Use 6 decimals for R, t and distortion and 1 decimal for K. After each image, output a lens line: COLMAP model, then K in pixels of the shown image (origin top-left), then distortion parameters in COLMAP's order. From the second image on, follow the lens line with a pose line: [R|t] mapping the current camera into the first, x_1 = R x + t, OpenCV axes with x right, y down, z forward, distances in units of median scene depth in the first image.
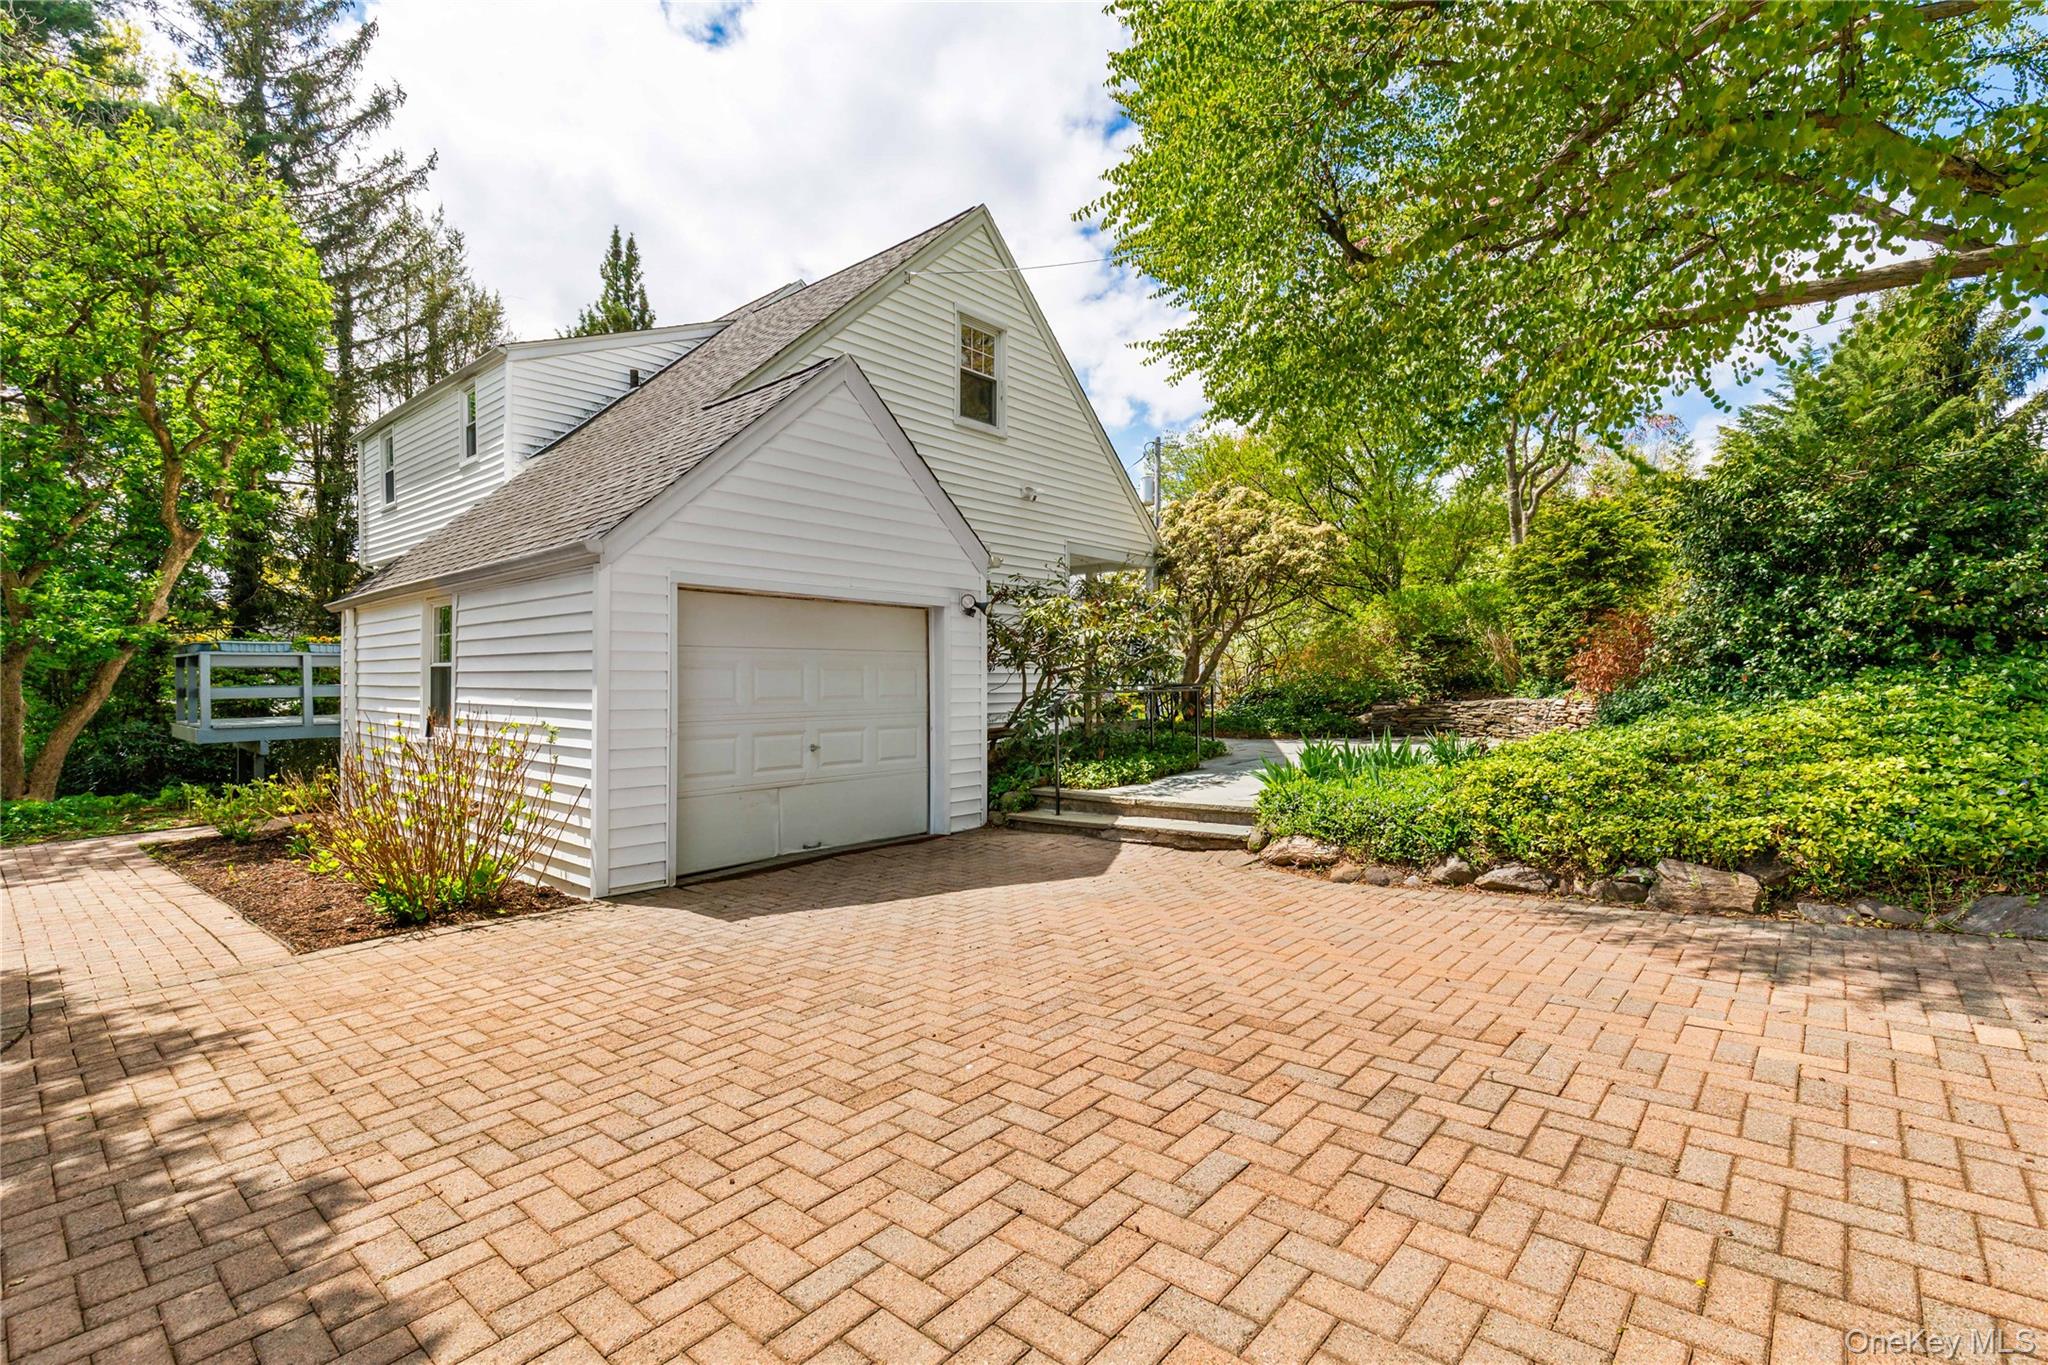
lens RADIAL K [[912.2, 0, 1040.4], [0, 912.2, 681.6], [0, 0, 1]] dist [0.003554, 0.000479]
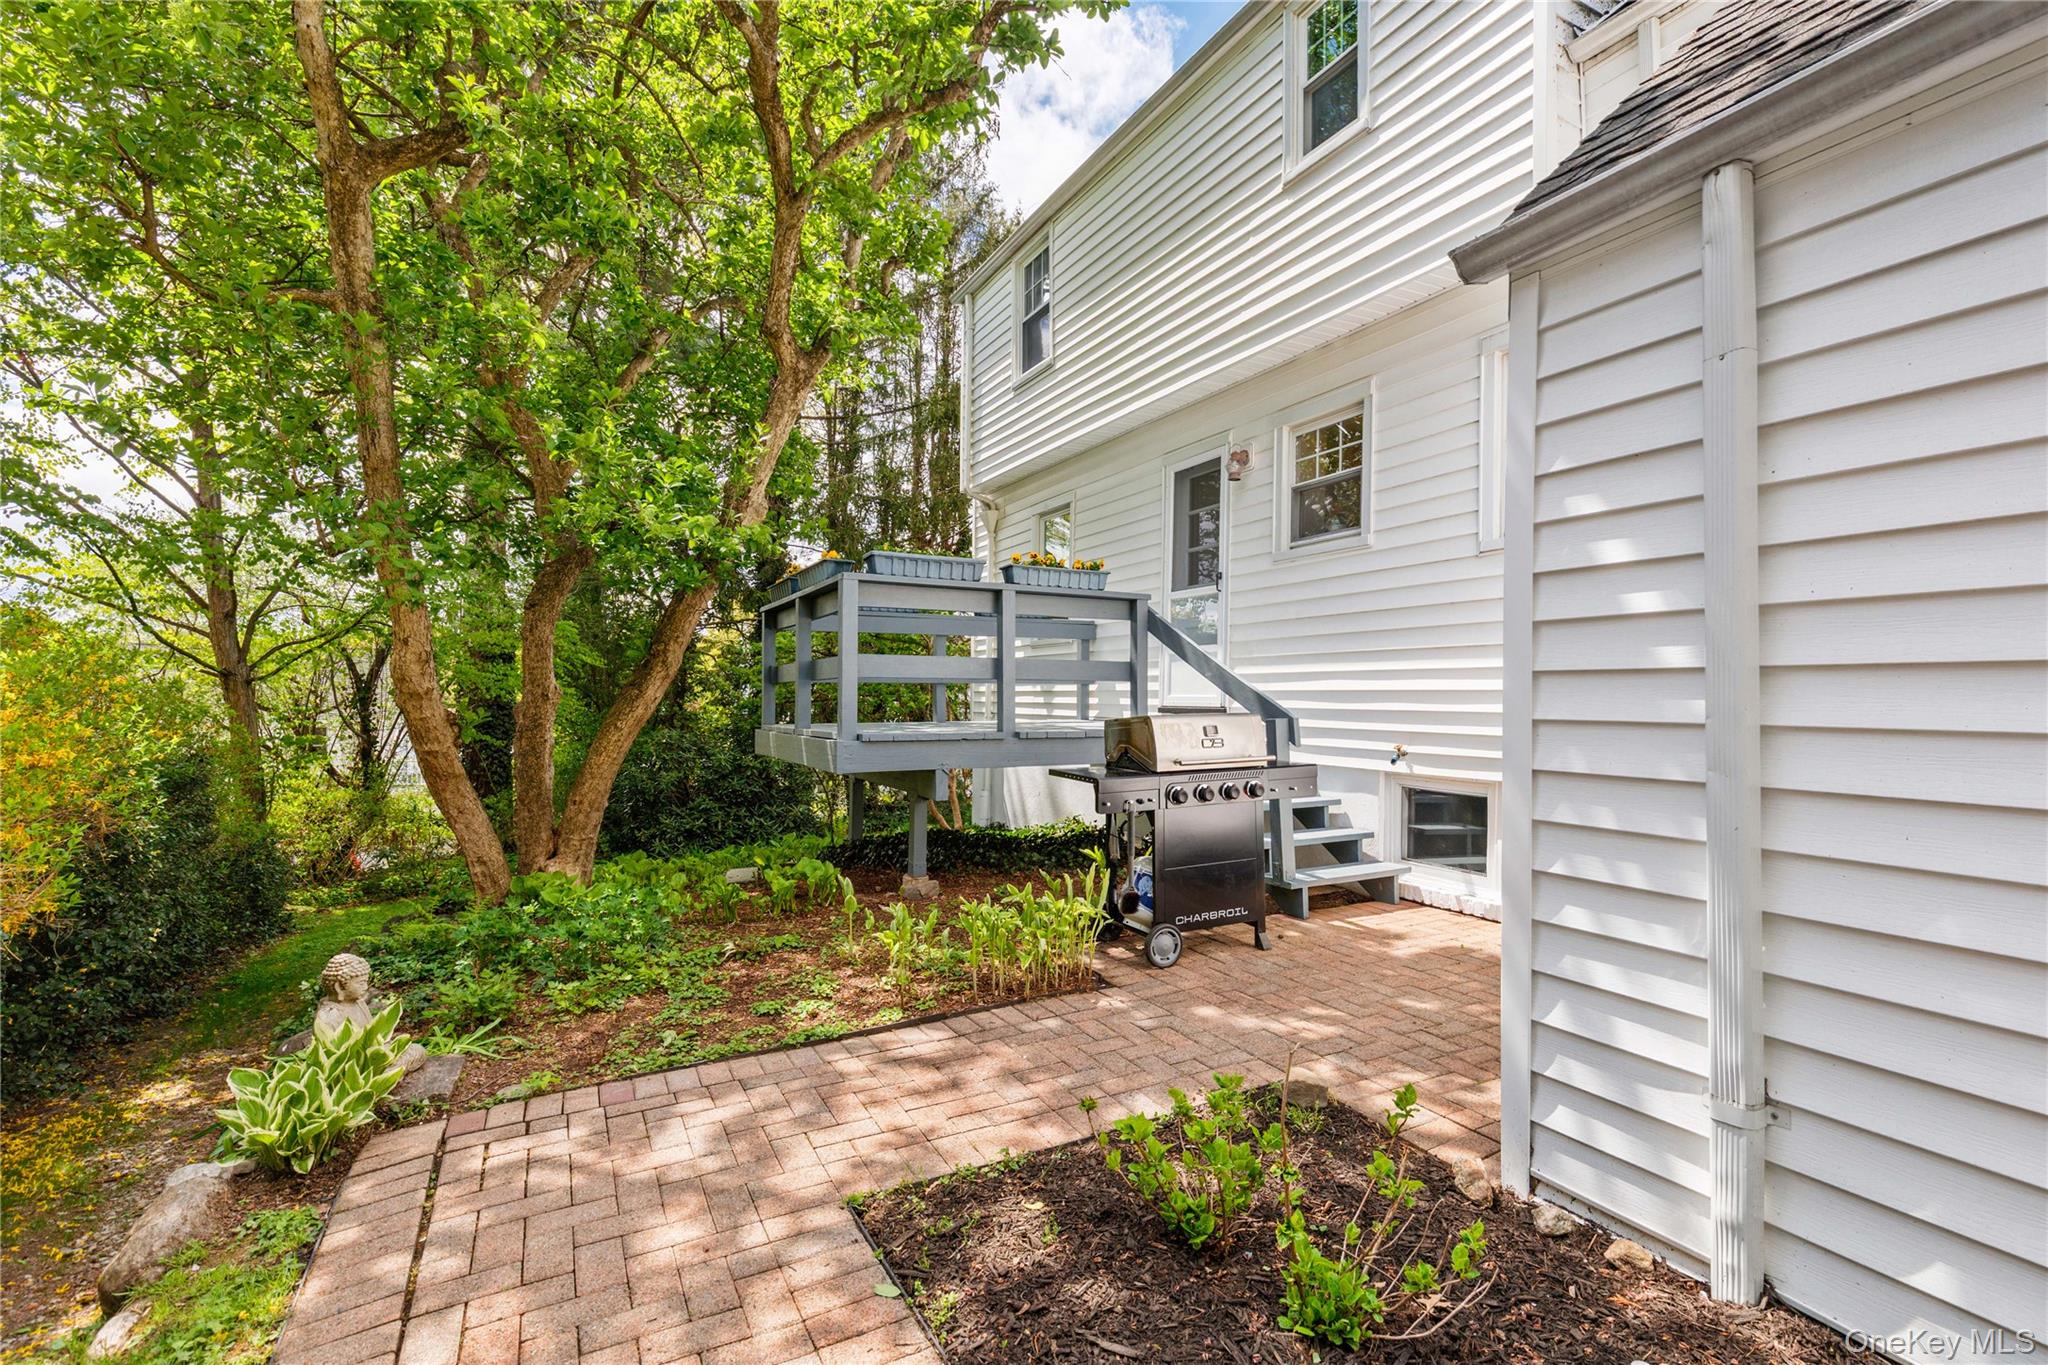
lens RADIAL K [[912.2, 0, 1036.8], [0, 912.2, 689.5], [0, 0, 1]] dist [0.003554, 0.000479]
pose [[0.933753, 0.006427, -0.357861, -0.595262], [-0.015175, 0.999651, -0.021643, 0.030131], [0.357597, 0.025640, 0.933524, 0.547449]]
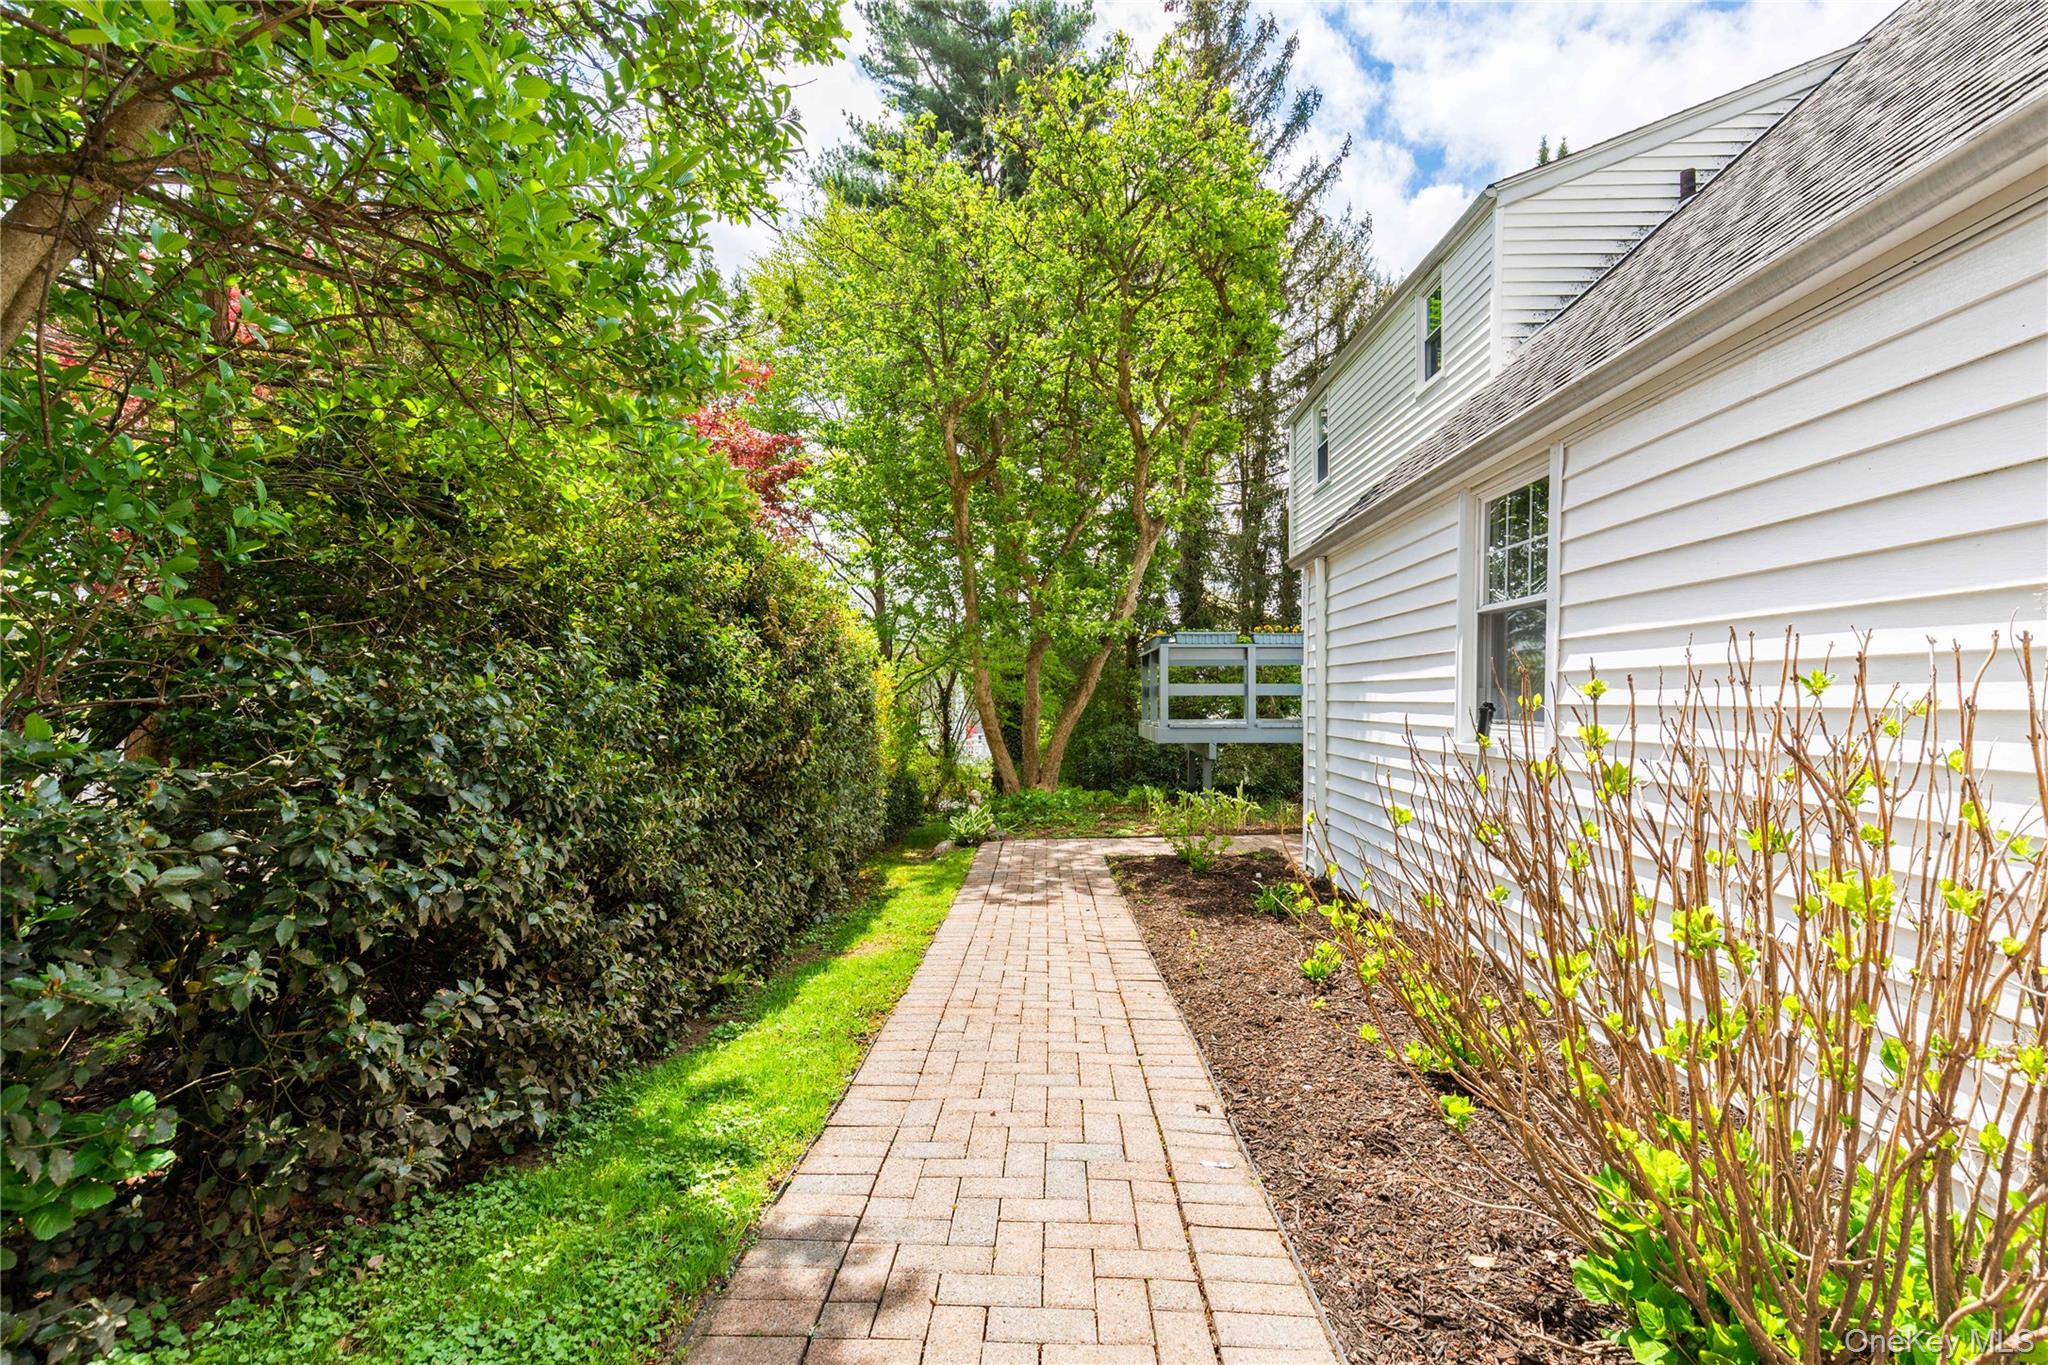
lens RADIAL K [[912.2, 0, 1028.1], [0, 912.2, 687.8], [0, 0, 1]] dist [0.003554, 0.000479]
pose [[0.634104, -0.002980, -0.773242, -0.256048], [-0.012884, 0.999813, -0.014418, 0.023821], [0.773140, 0.019105, 0.633947, 0.276294]]
